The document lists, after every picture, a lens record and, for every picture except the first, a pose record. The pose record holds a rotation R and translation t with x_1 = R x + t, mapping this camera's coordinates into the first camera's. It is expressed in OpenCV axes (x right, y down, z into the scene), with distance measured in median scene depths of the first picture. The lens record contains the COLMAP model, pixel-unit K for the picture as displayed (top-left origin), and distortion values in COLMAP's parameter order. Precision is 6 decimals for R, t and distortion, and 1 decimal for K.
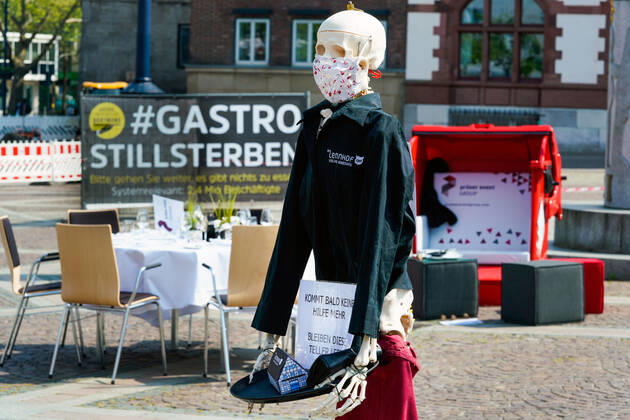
lens RADIAL K [[2350.9, 0, 315.0], [0, 2350.9, 210.0], [0, 0, 1]] dist [0.010808, 0.715062]
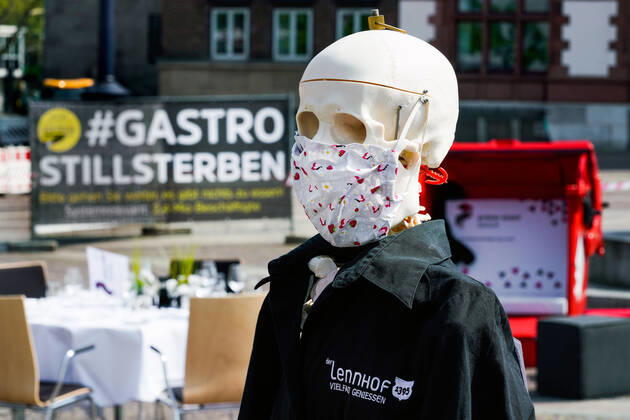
lens RADIAL K [[2350.9, 0, 315.0], [0, 2350.9, 210.0], [0, 0, 1]] dist [0.010808, 0.715062]
pose [[0.999932, -0.009927, 0.006054, 0.000221], [0.009891, 0.999933, 0.006013, -0.012769], [-0.006113, -0.005953, 0.999964, 0.133332]]
